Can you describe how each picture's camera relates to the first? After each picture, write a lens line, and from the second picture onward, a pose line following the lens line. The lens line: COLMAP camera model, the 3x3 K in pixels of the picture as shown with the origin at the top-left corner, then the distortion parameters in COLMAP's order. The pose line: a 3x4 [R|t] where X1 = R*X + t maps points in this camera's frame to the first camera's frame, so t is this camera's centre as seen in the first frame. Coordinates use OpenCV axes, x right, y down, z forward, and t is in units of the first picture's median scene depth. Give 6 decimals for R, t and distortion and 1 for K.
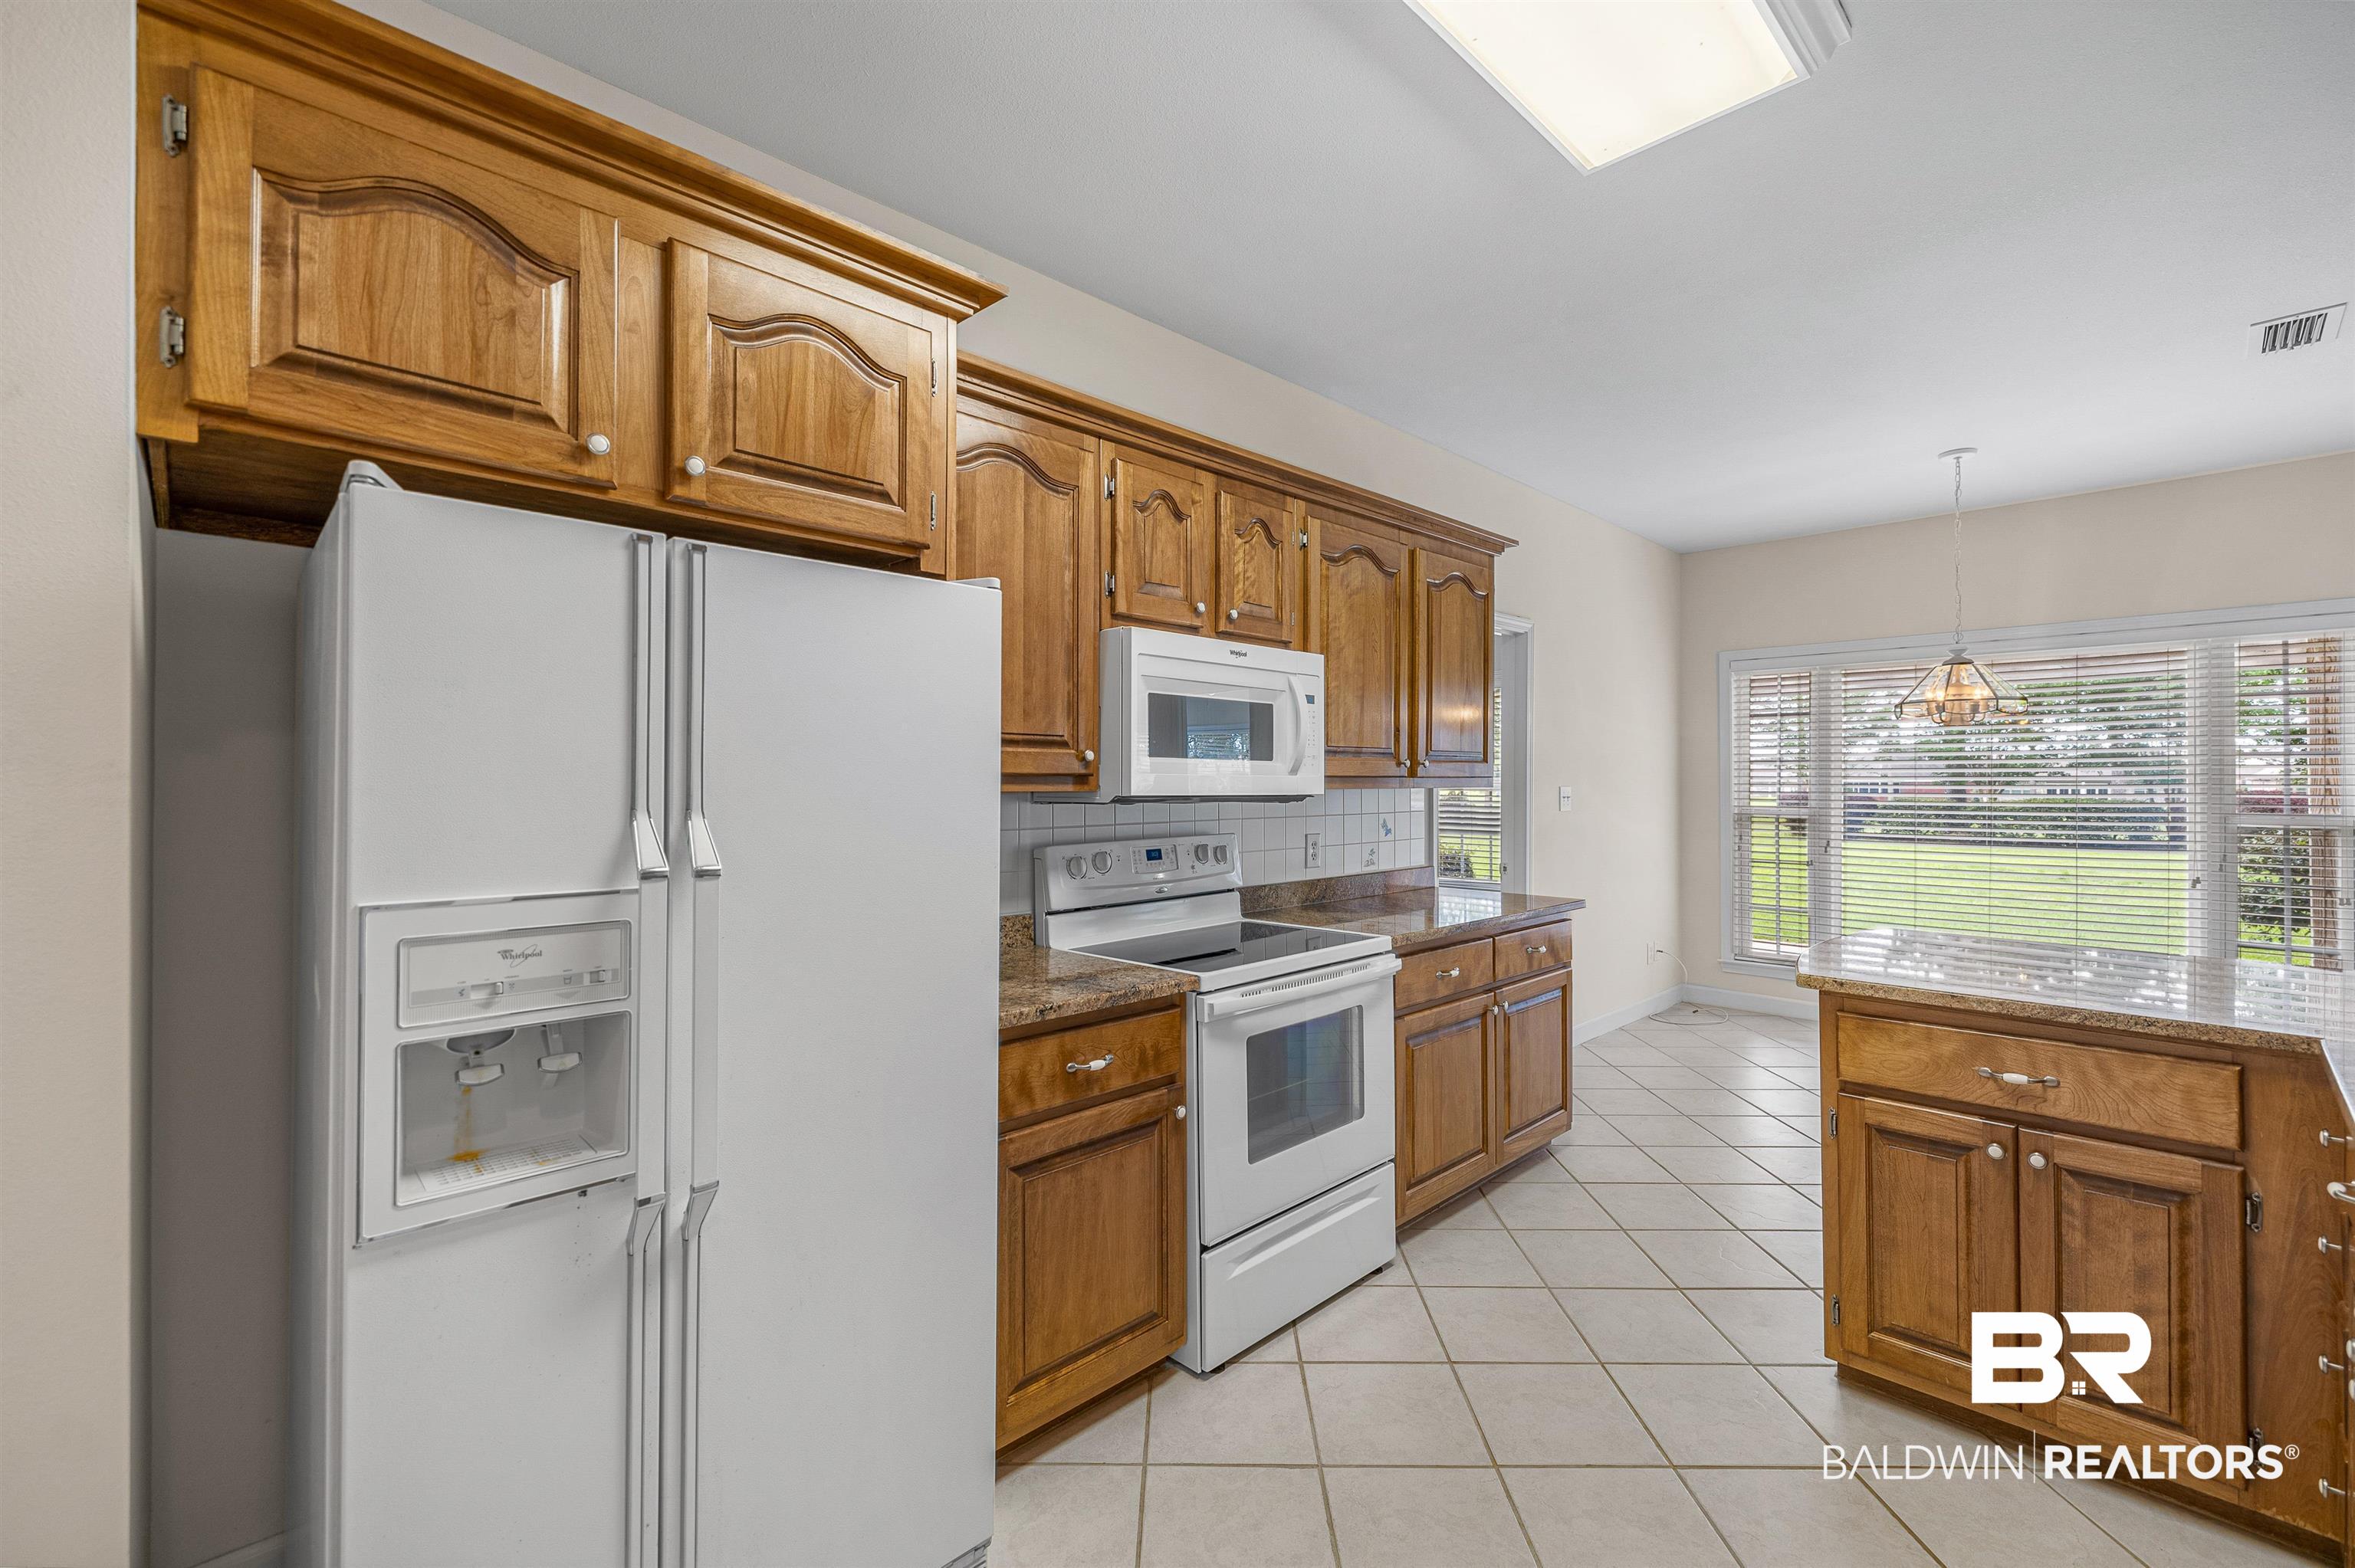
lens RADIAL K [[986.5, 0, 1174.1], [0, 986.5, 774.7], [0, 0, 1]] dist [-0.001042, 0.000158]
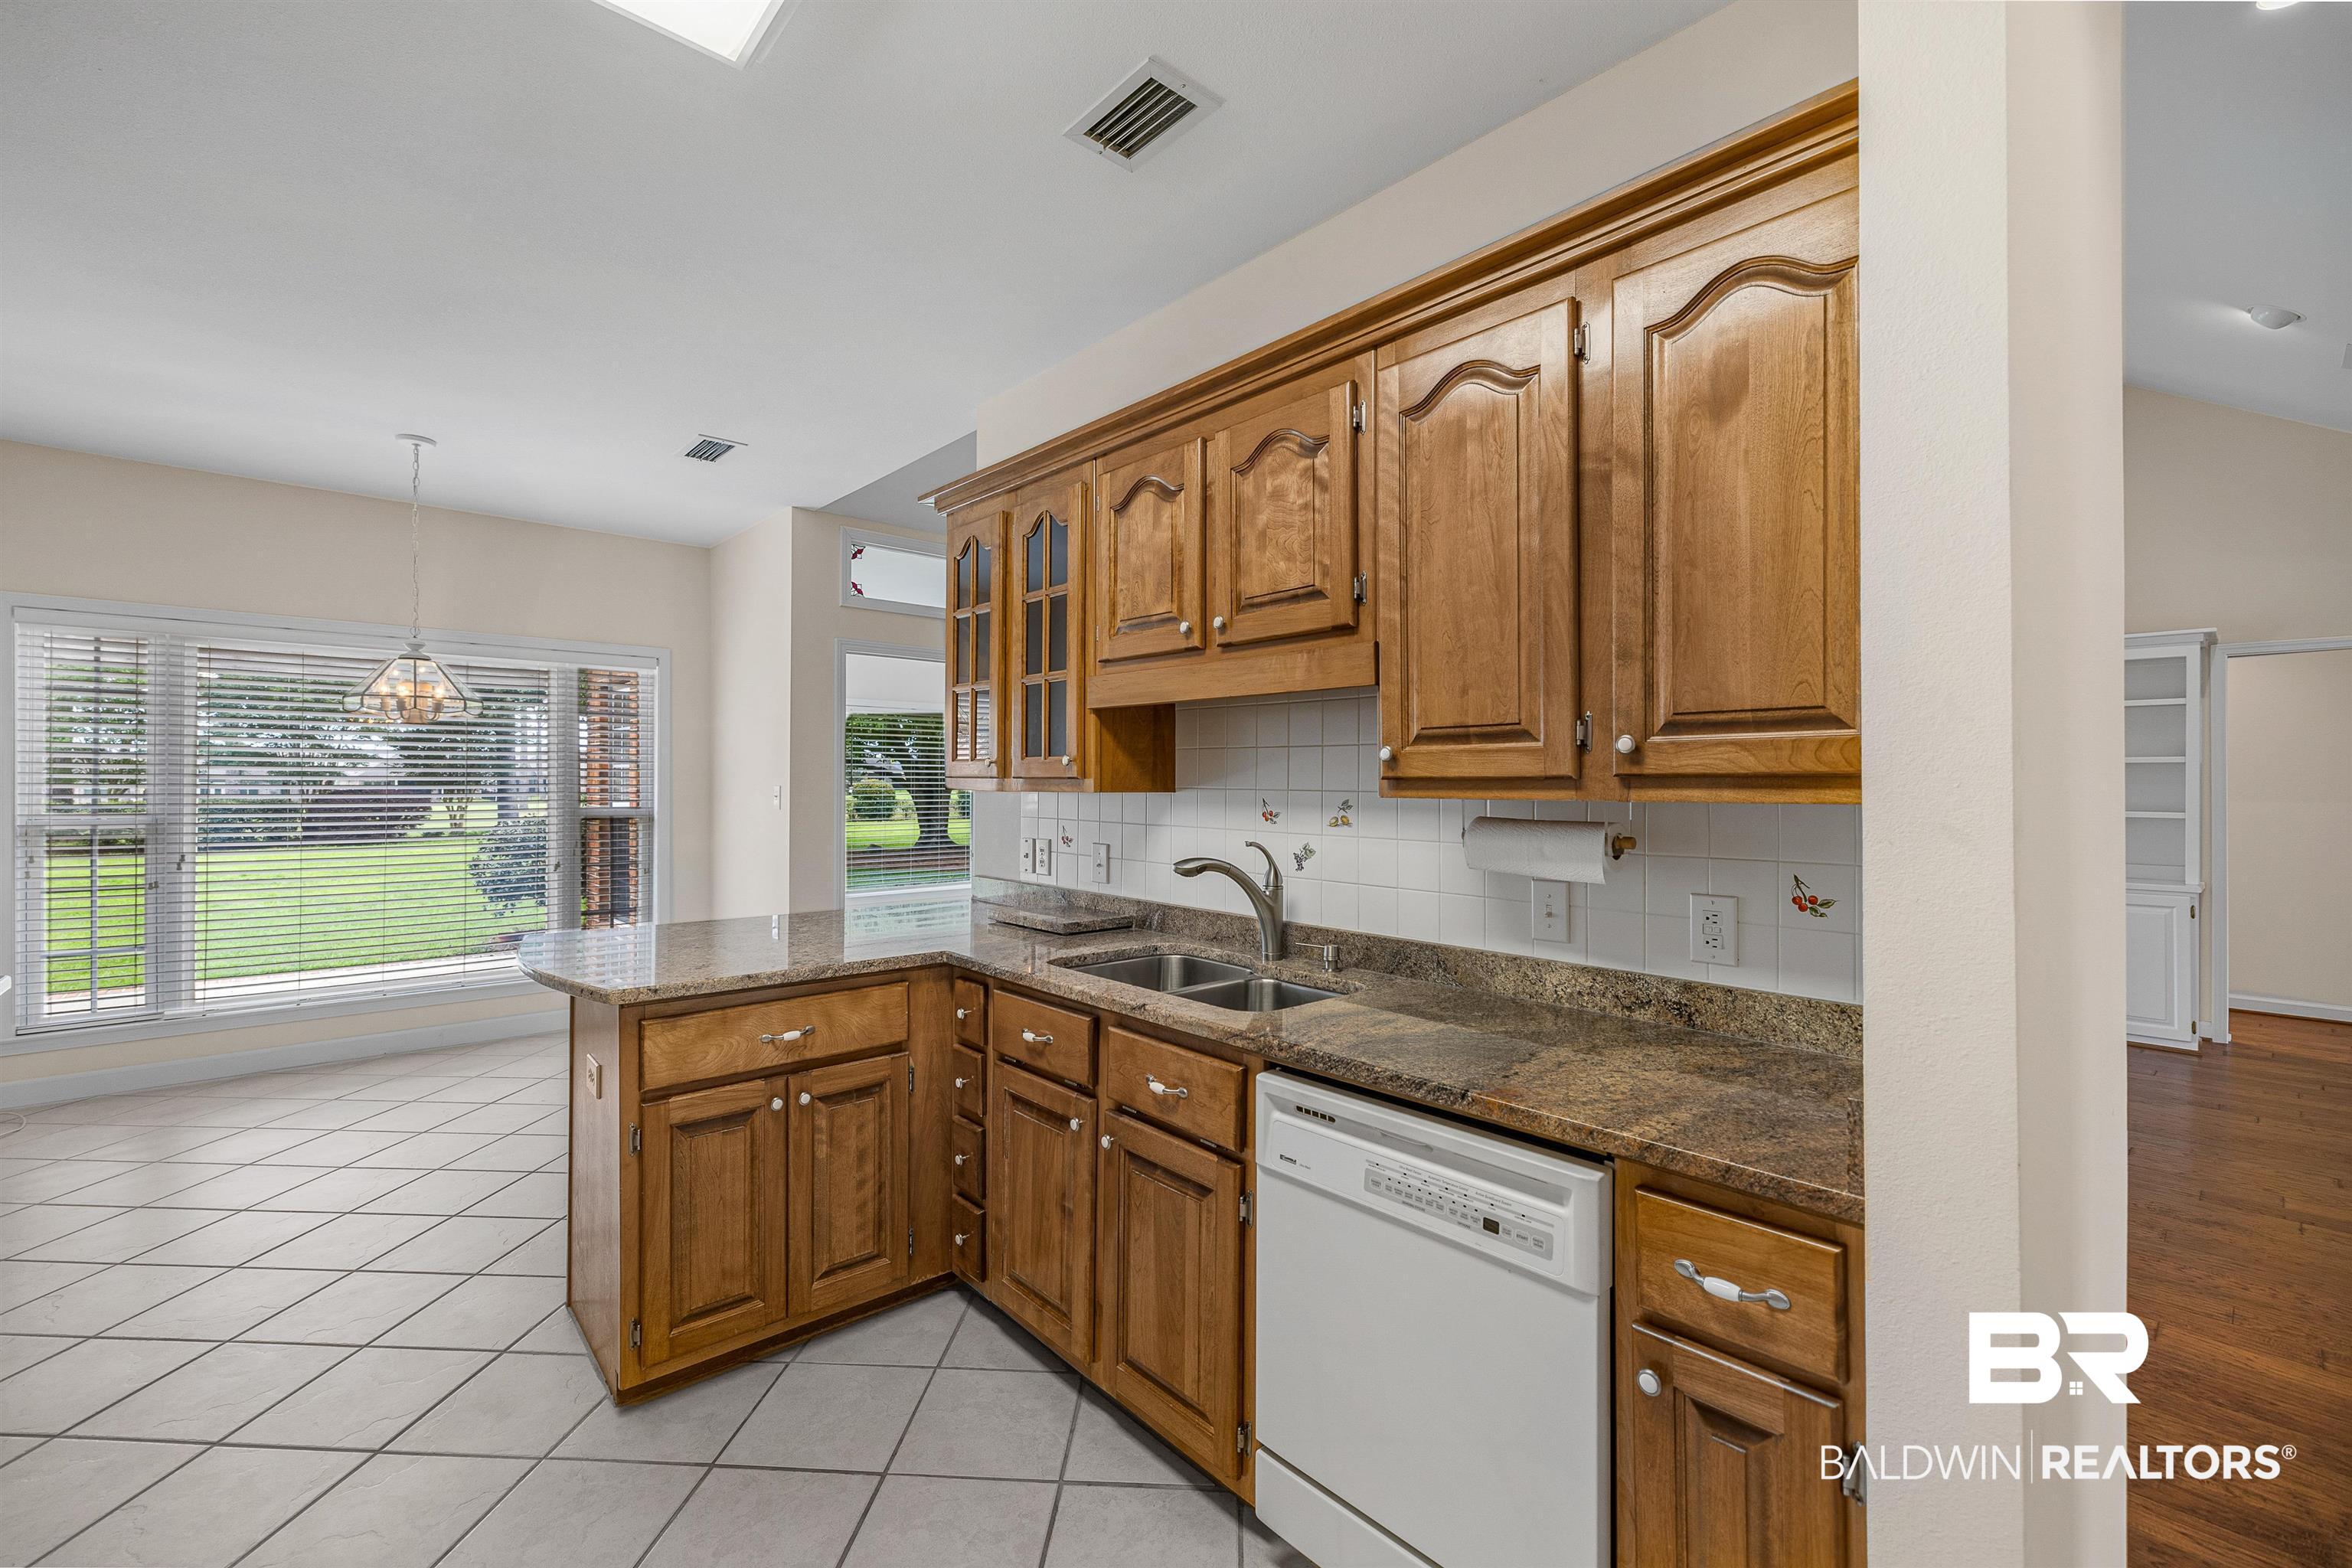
lens RADIAL K [[985.4, 0, 1172.6], [0, 985.4, 774.7], [0, 0, 1]] dist [-0.001042, 0.000158]
pose [[0.030249, 0.011078, 0.999481, -0.277296], [-0.011164, 0.999880, -0.010744, 0.004494], [-0.999480, -0.010833, 0.030369, 0.458214]]
